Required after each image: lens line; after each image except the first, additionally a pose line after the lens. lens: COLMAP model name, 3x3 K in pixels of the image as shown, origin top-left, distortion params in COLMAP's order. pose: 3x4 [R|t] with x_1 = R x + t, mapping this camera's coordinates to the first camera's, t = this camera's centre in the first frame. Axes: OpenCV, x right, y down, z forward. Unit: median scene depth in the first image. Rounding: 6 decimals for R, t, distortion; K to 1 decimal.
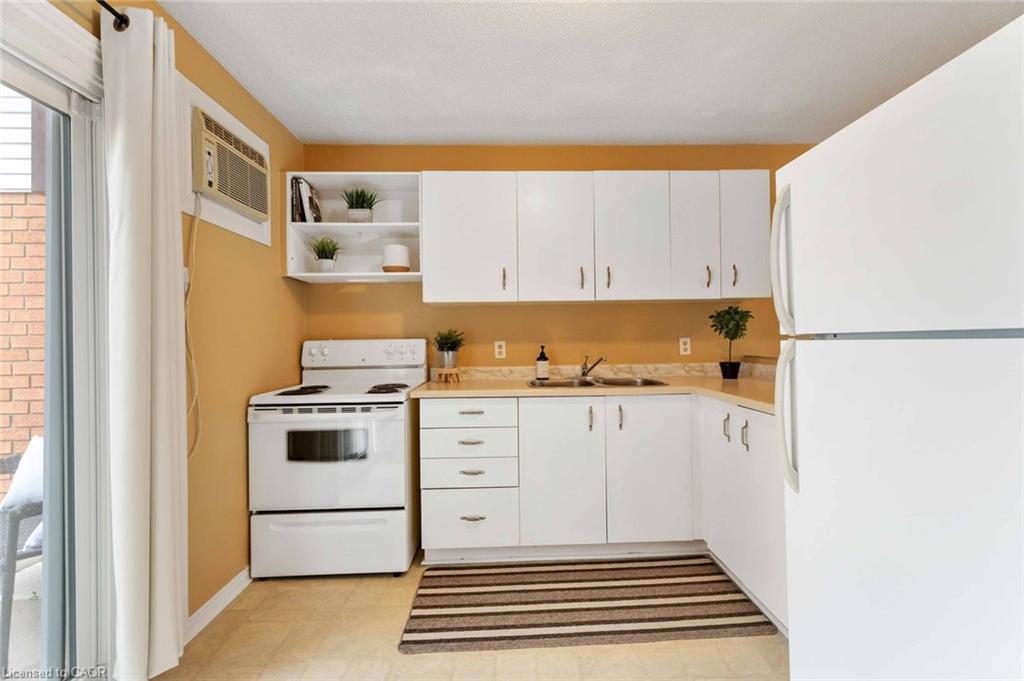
lens RADIAL K [[399.1, 0, 541.0], [0, 399.1, 336.3], [0, 0, 1]] dist [0.002656, 0.000504]
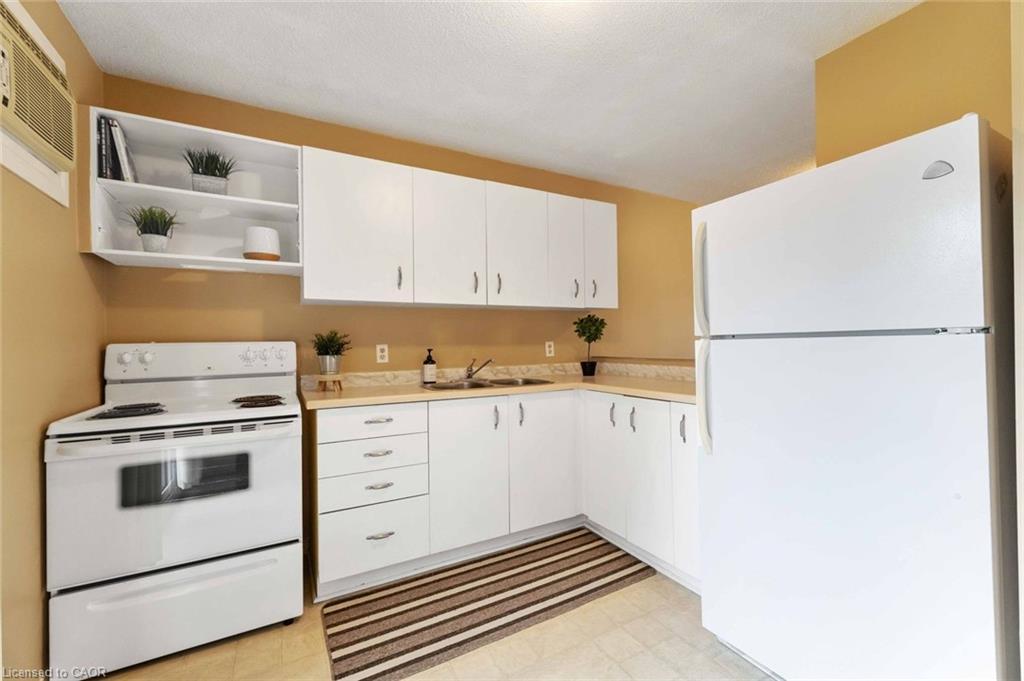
lens RADIAL K [[399.1, 0, 485.2], [0, 399.1, 341.9], [0, 0, 1]] dist [0.002656, 0.000504]
pose [[0.905173, 0.003152, 0.425031, -0.330032], [-0.001062, 0.999986, -0.005156, 0.013089], [-0.425041, 0.004216, 0.905164, 0.061494]]
